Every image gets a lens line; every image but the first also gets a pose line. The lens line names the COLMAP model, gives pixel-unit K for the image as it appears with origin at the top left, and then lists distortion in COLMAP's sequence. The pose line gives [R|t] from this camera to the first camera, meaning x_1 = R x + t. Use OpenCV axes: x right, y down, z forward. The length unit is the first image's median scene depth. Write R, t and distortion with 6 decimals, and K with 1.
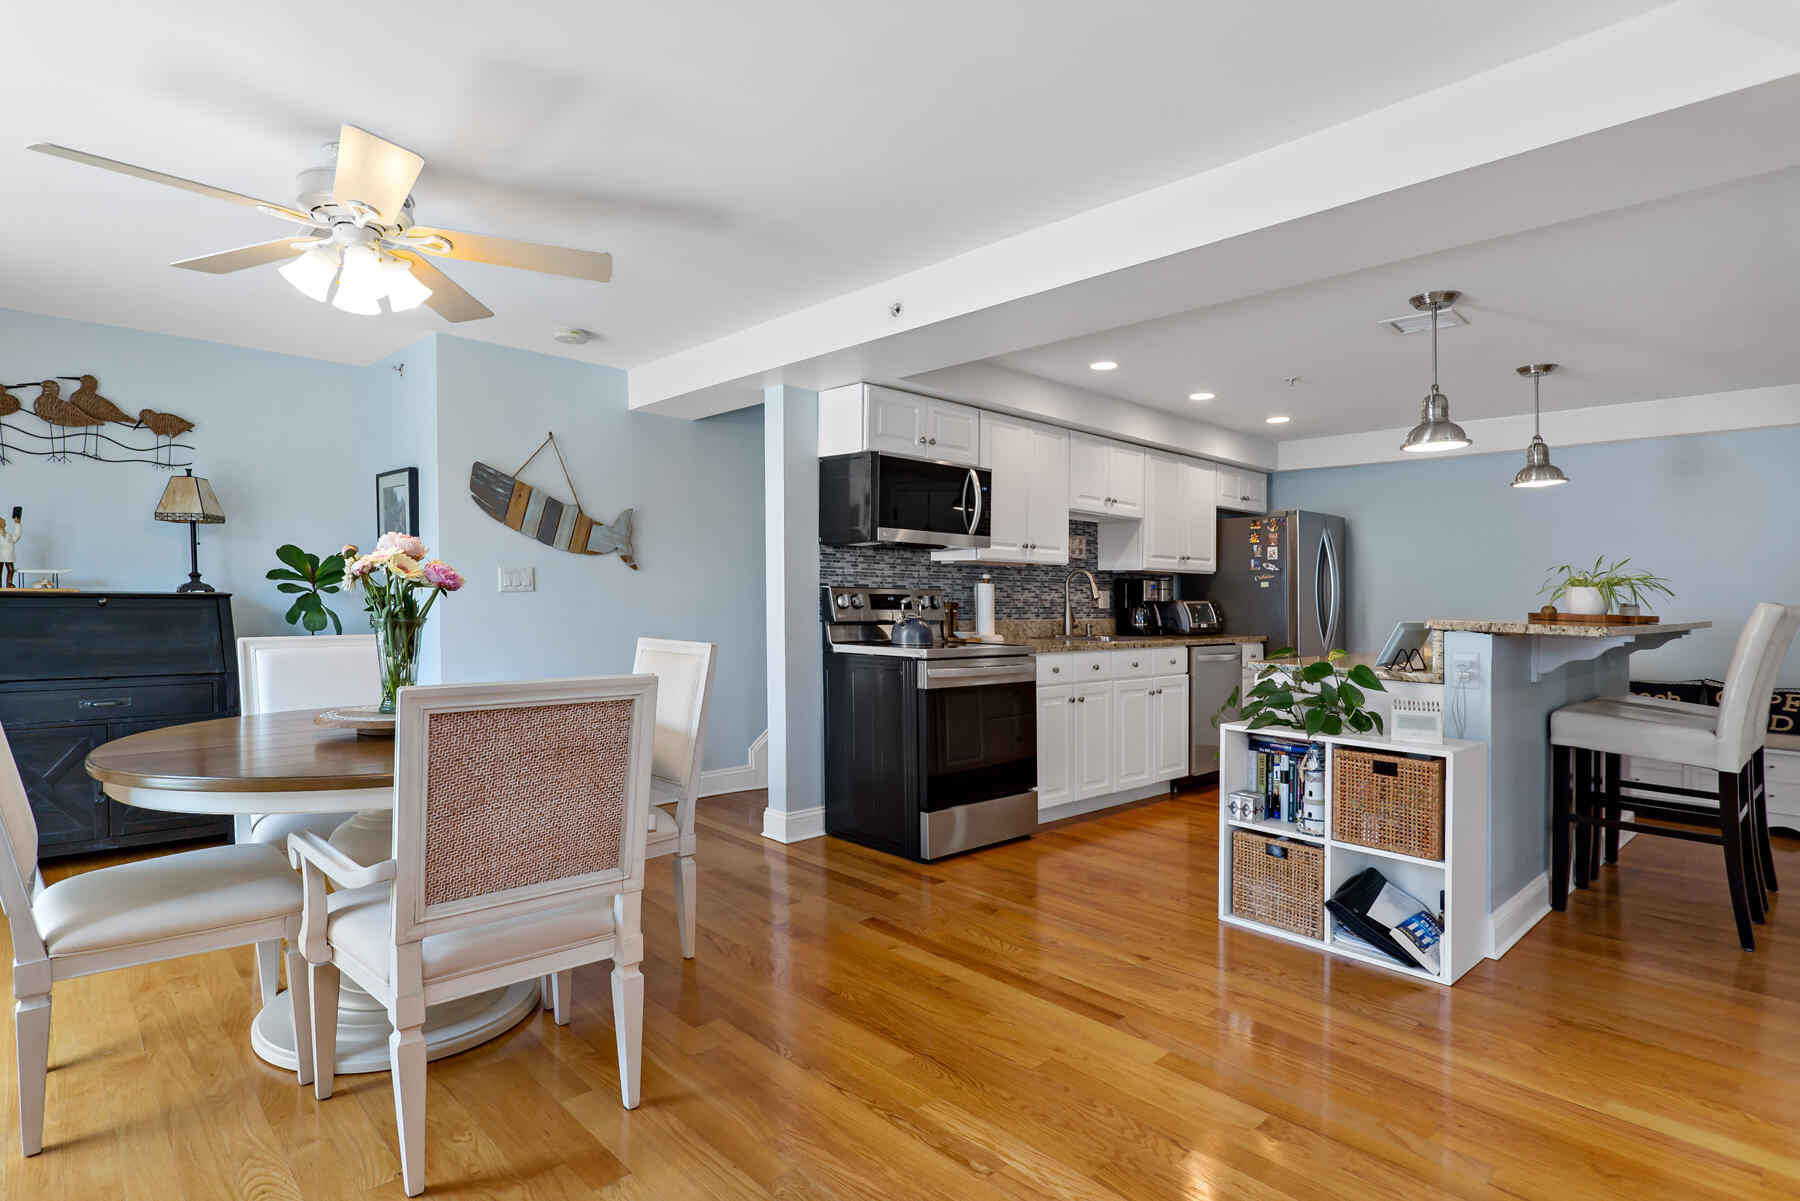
lens RADIAL K [[900.8, 0, 841.2], [0, 900.8, 575.1], [0, 0, 1]] dist [0.015107, -0.000660]
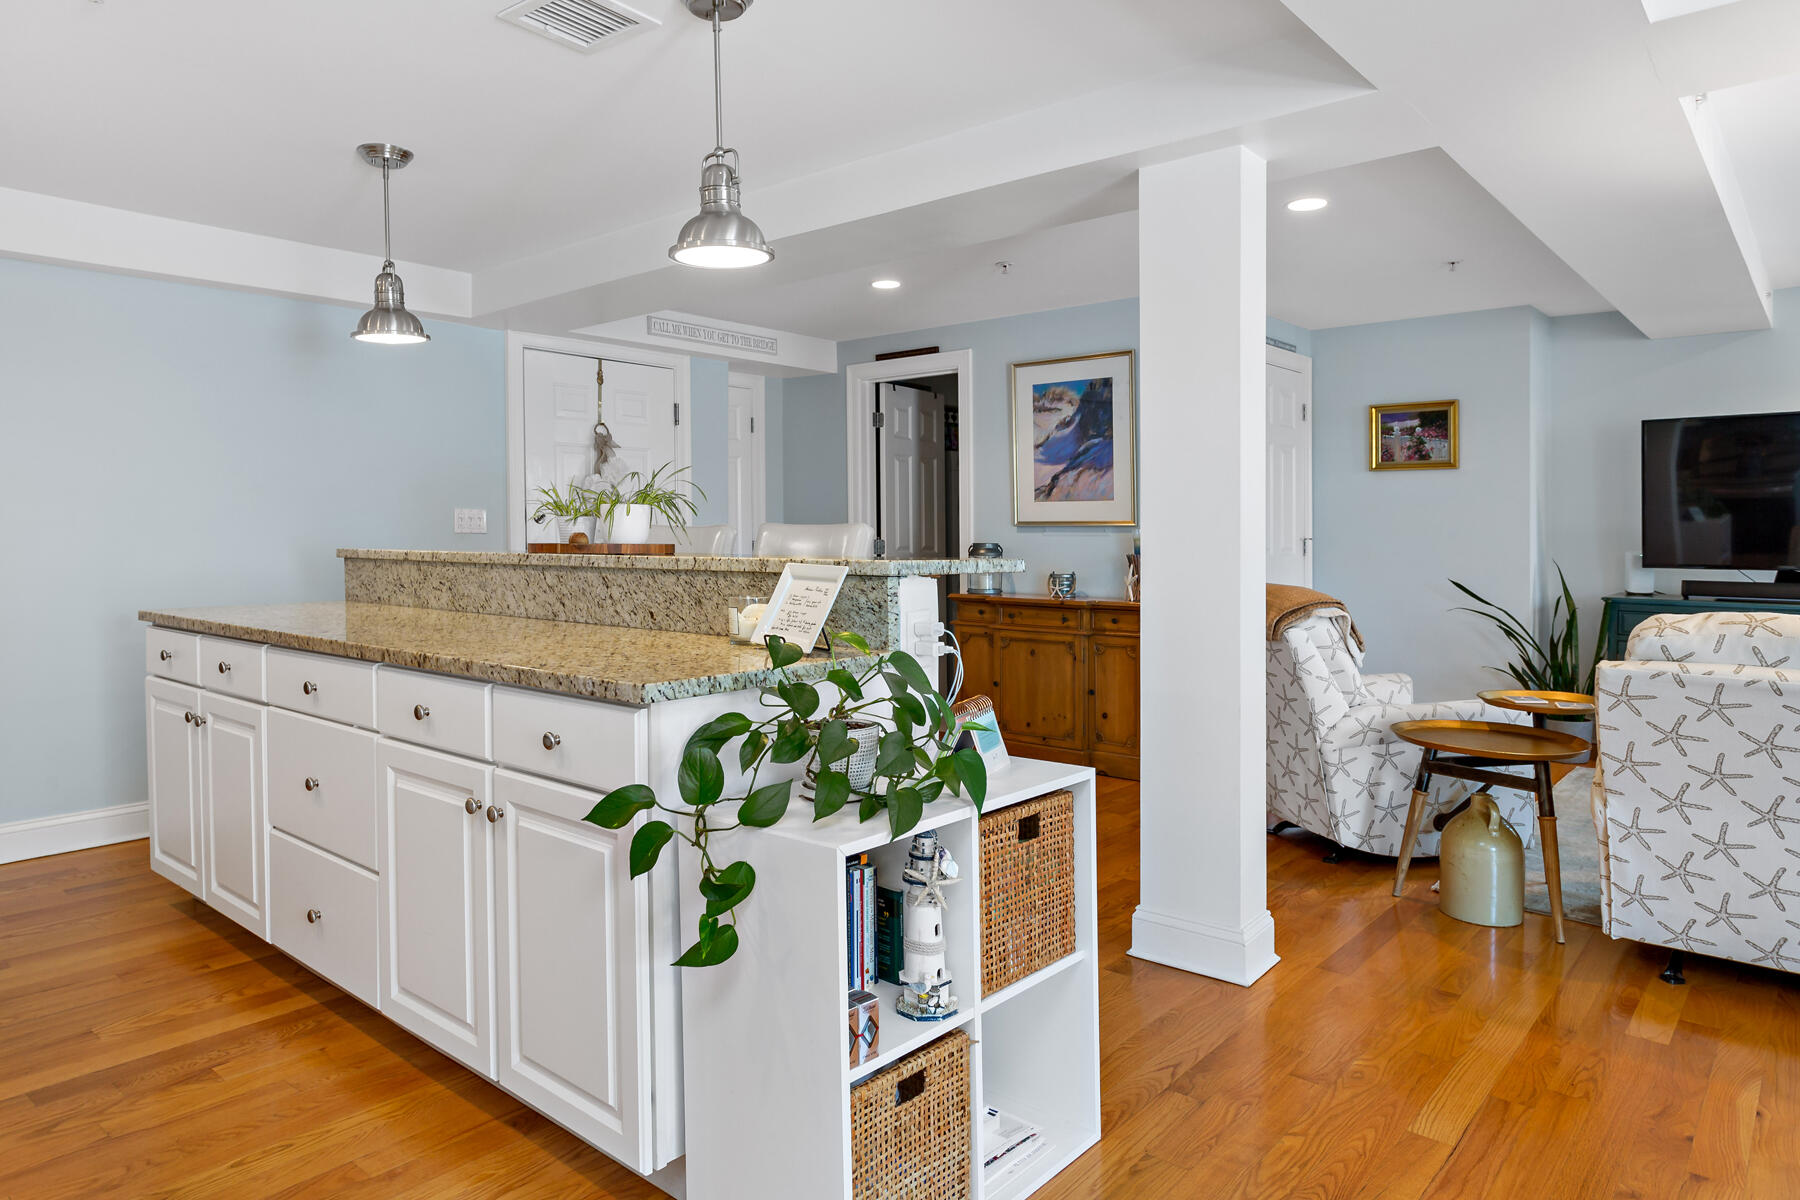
lens RADIAL K [[1129.1, 0, 890.3], [0, 1129.1, 498.9], [0, 0, 1]] dist [-0.000719, 0.003446]
pose [[-0.107033, 0.010231, 0.994203, -0.055612], [-0.018904, 0.999745, -0.012323, 0.012755], [-0.994076, -0.020114, -0.106813, 0.742239]]
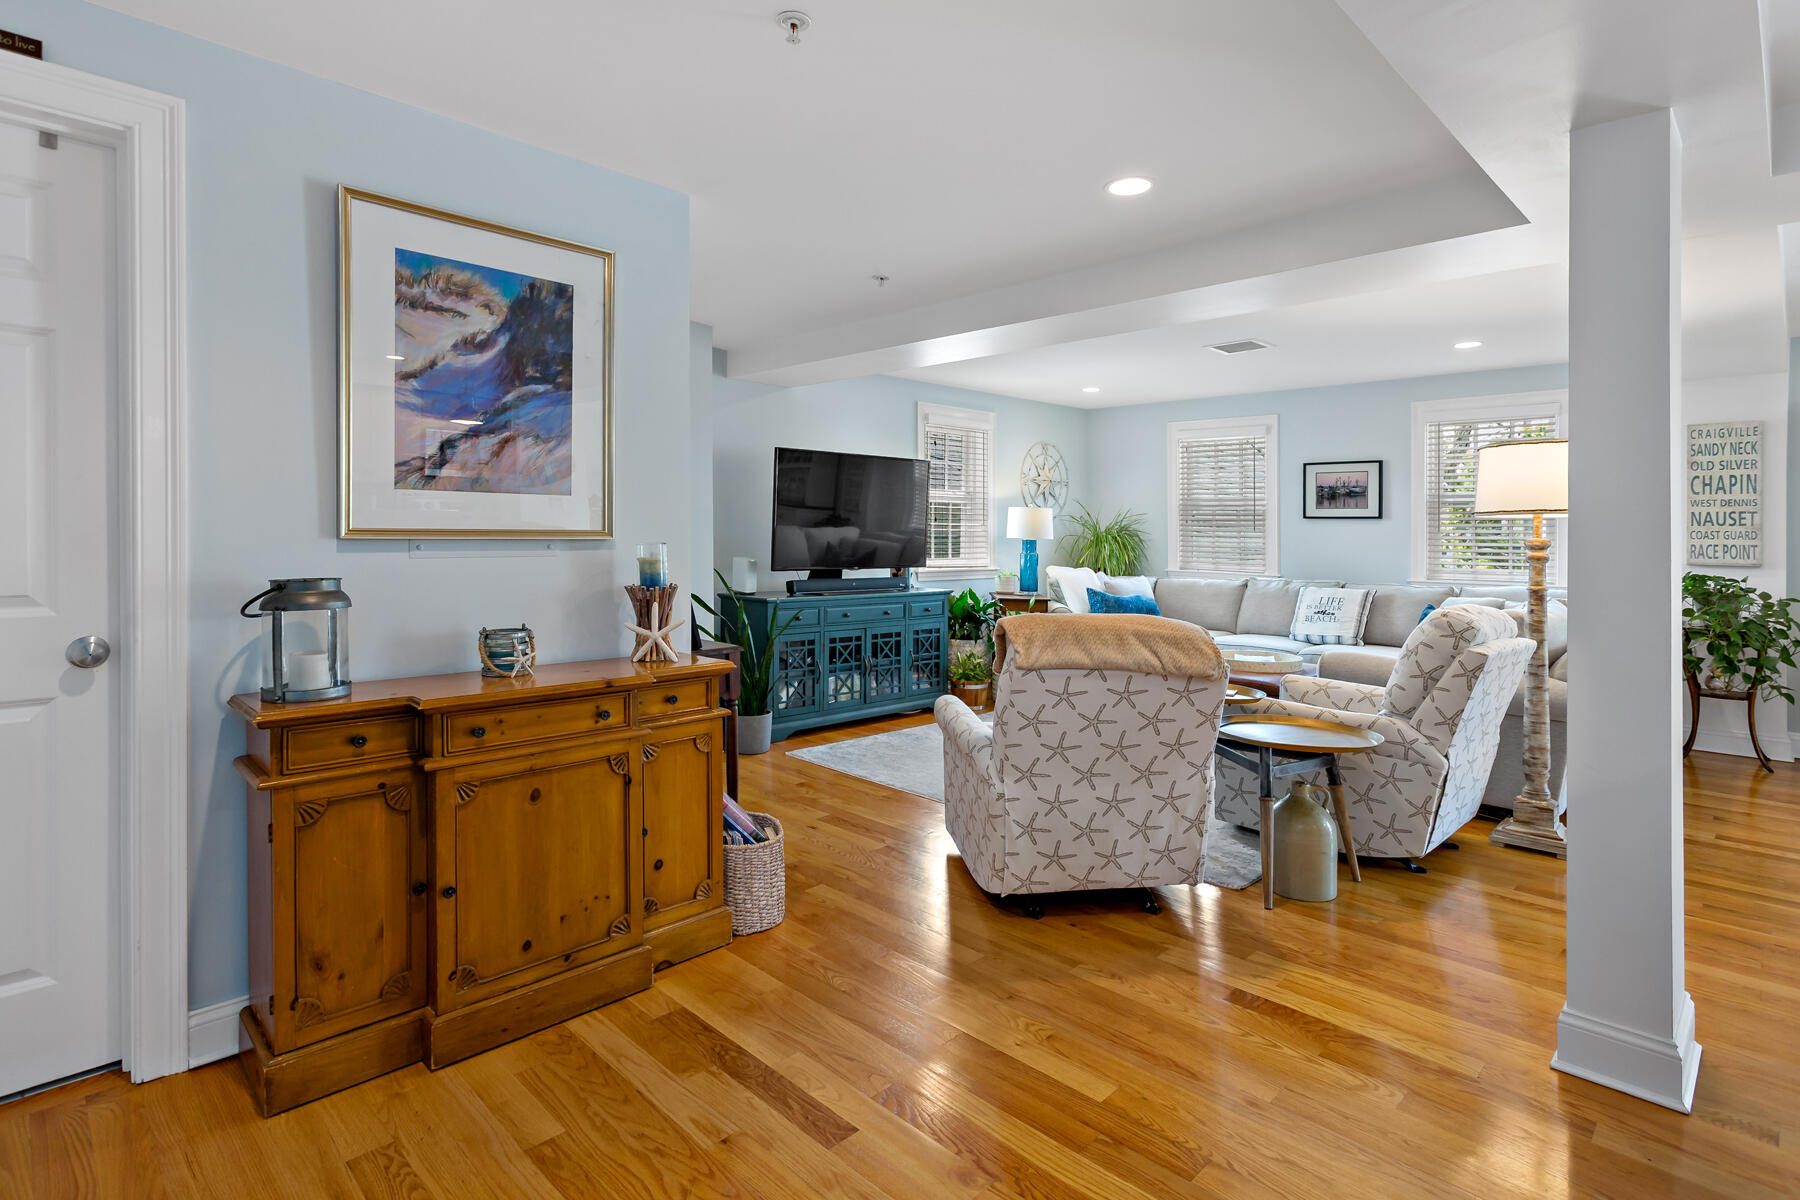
lens RADIAL K [[896.9, 0, 860.3], [0, 896.9, 559.5], [0, 0, 1]] dist [0.005183, 0.001194]
pose [[-0.998746, -0.025101, -0.043317, 1.071247], [-0.025483, 0.999641, 0.008275, 0.027522], [0.043093, 0.009369, -0.999027, 0.978074]]
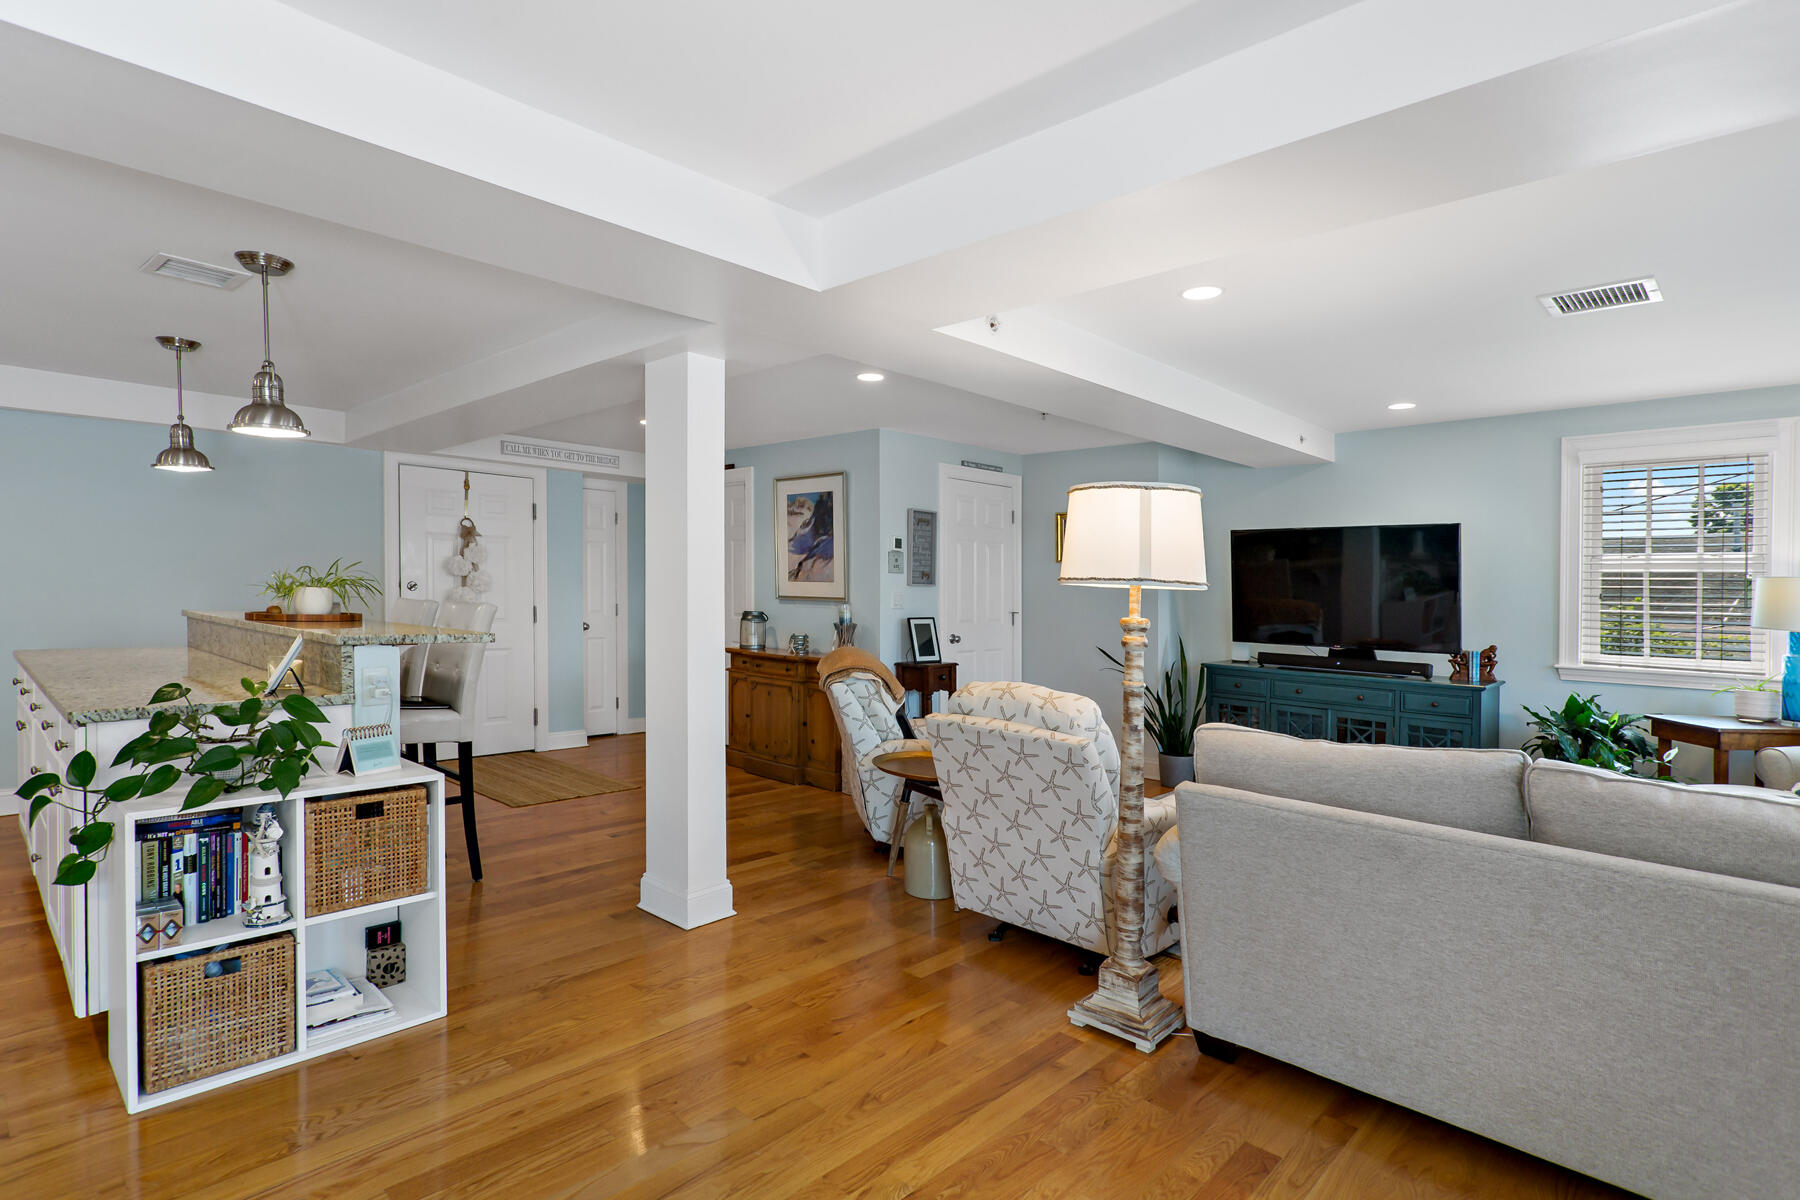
lens RADIAL K [[896.9, 0, 860.3], [0, 896.9, 559.5], [0, 0, 1]] dist [0.005183, 0.001194]
pose [[-0.057449, 0.014268, 0.998246, -0.189994], [-0.040294, 0.999050, -0.016599, -0.021435], [-0.997535, -0.041177, -0.056819, 0.373589]]
